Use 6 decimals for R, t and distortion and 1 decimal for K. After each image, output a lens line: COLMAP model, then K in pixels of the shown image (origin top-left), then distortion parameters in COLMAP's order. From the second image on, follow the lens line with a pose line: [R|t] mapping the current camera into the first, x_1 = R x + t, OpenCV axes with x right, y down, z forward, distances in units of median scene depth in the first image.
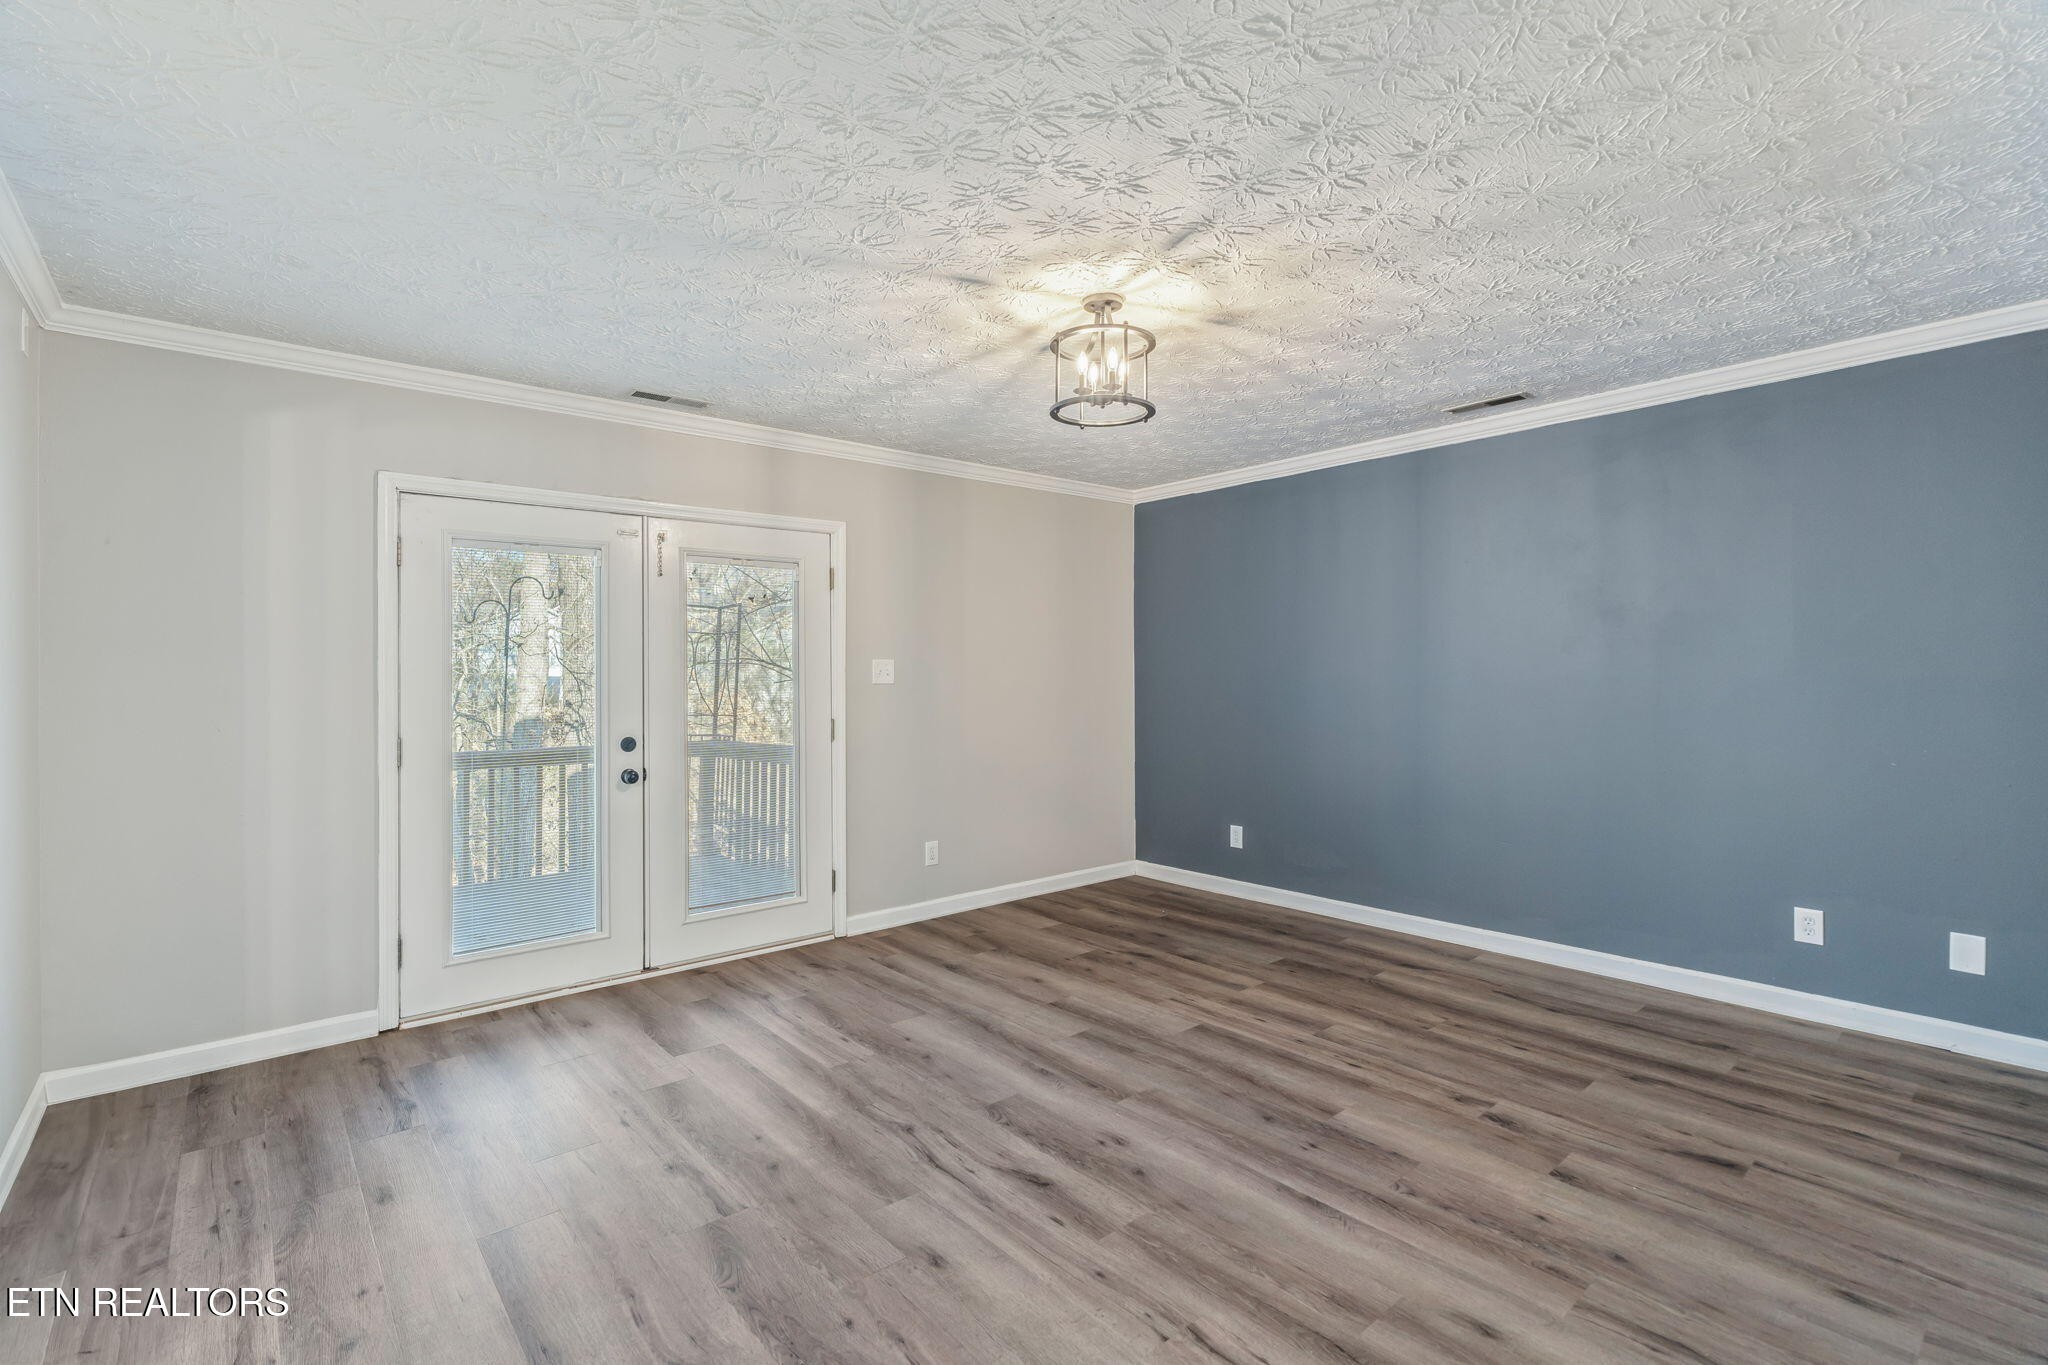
lens RADIAL K [[925.9, 0, 1001.2], [0, 925.9, 674.9], [0, 0, 1]] dist [-0.001415, 0.000042]
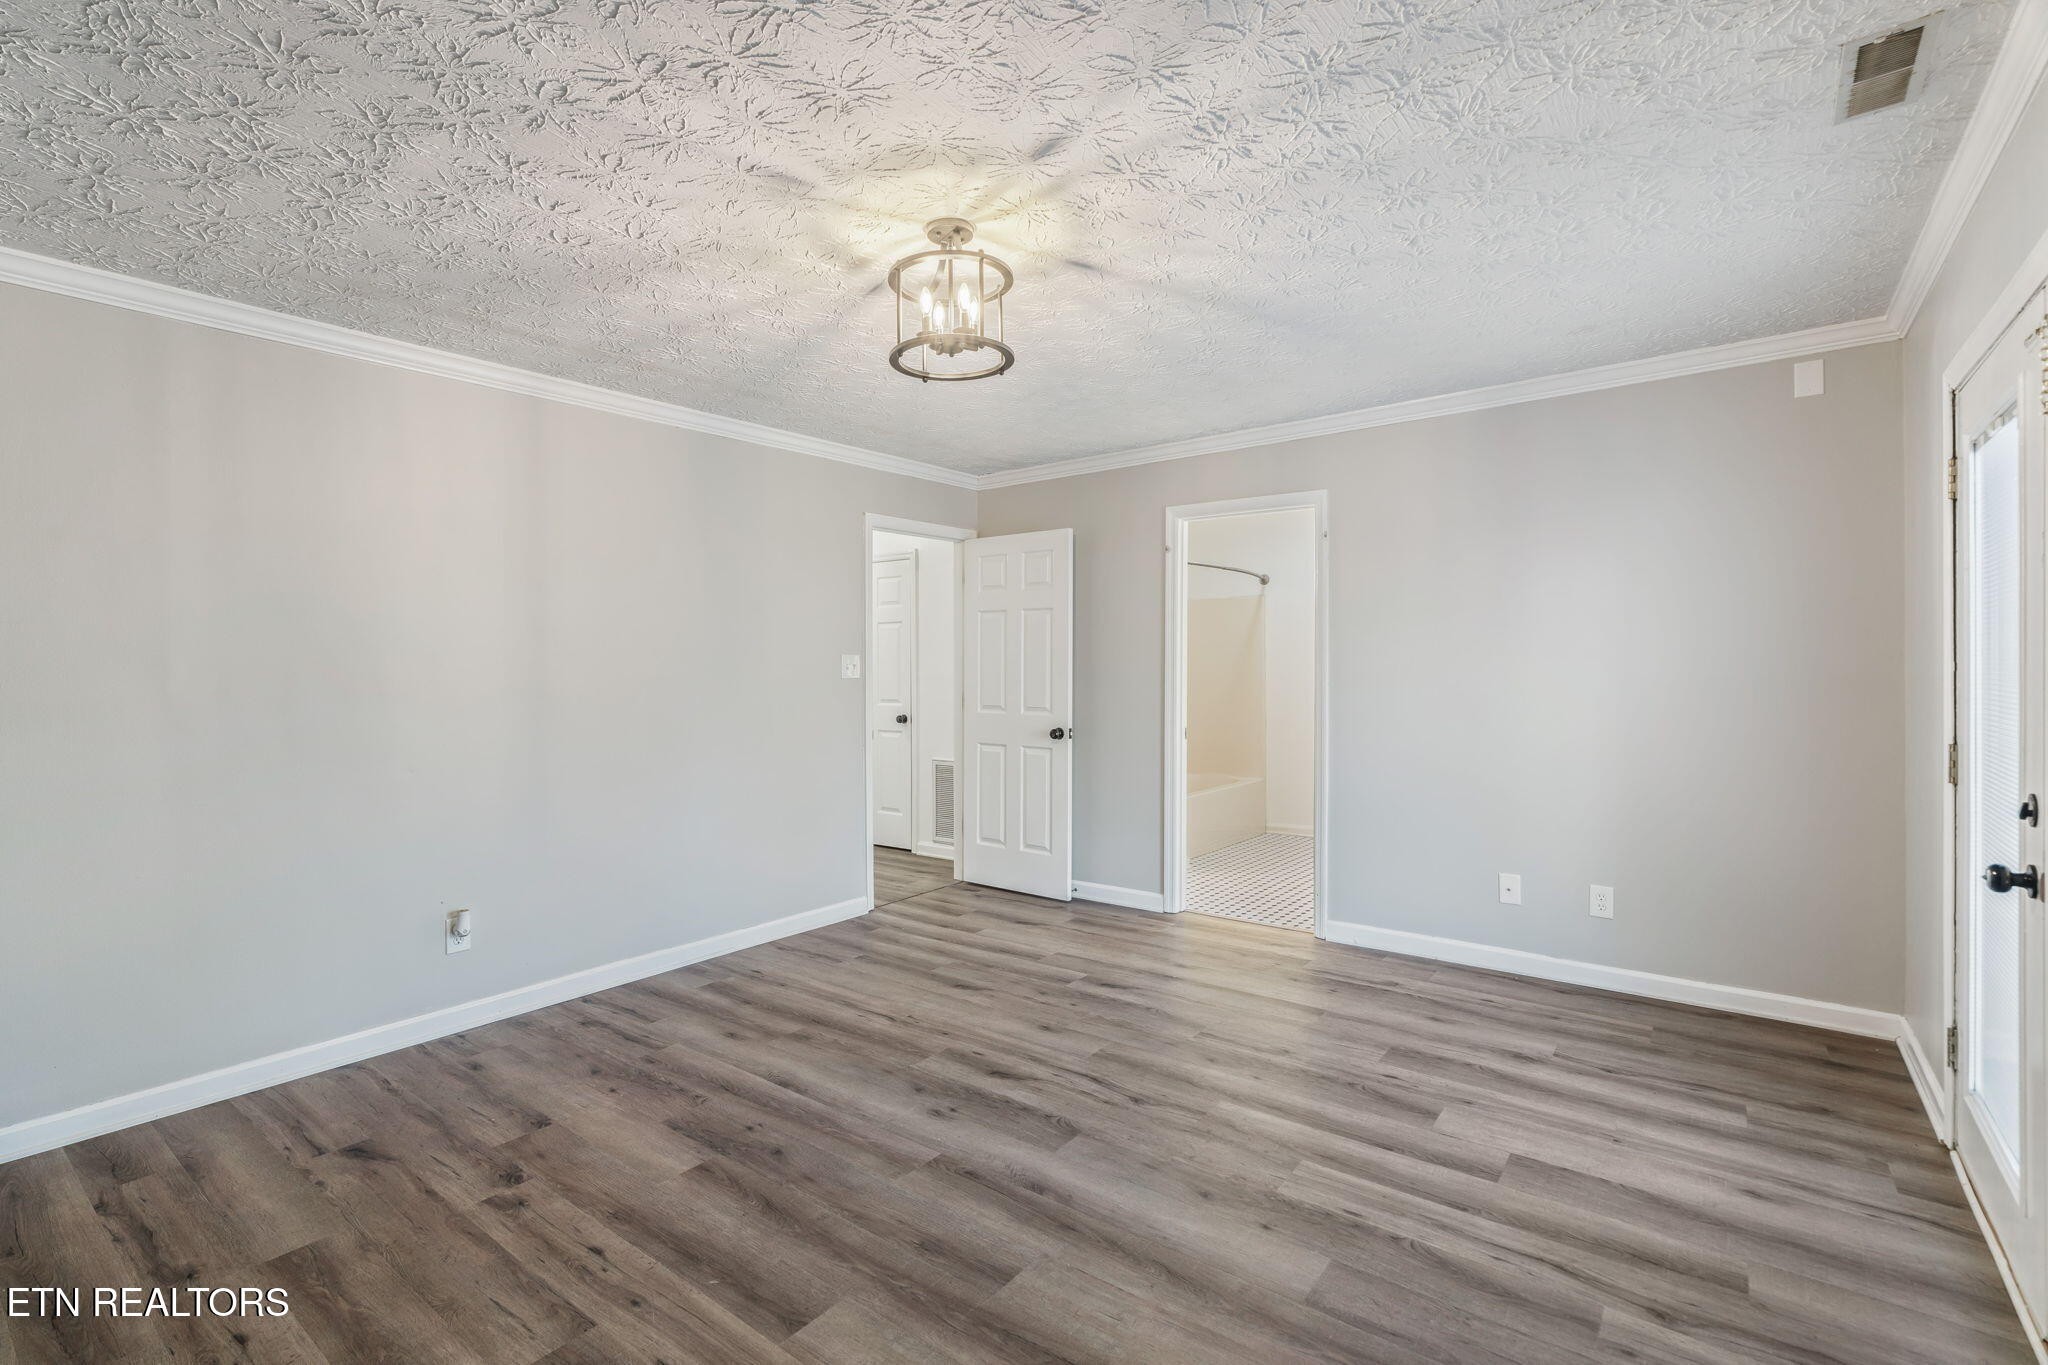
lens RADIAL K [[925.9, 0, 1001.2], [0, 925.9, 674.9], [0, 0, 1]] dist [-0.001415, 0.000042]
pose [[-0.977268, 0.017848, -0.211257, 0.270819], [0.015661, 0.999805, 0.012021, -0.004773], [0.211430, 0.008439, -0.977357, 2.053530]]
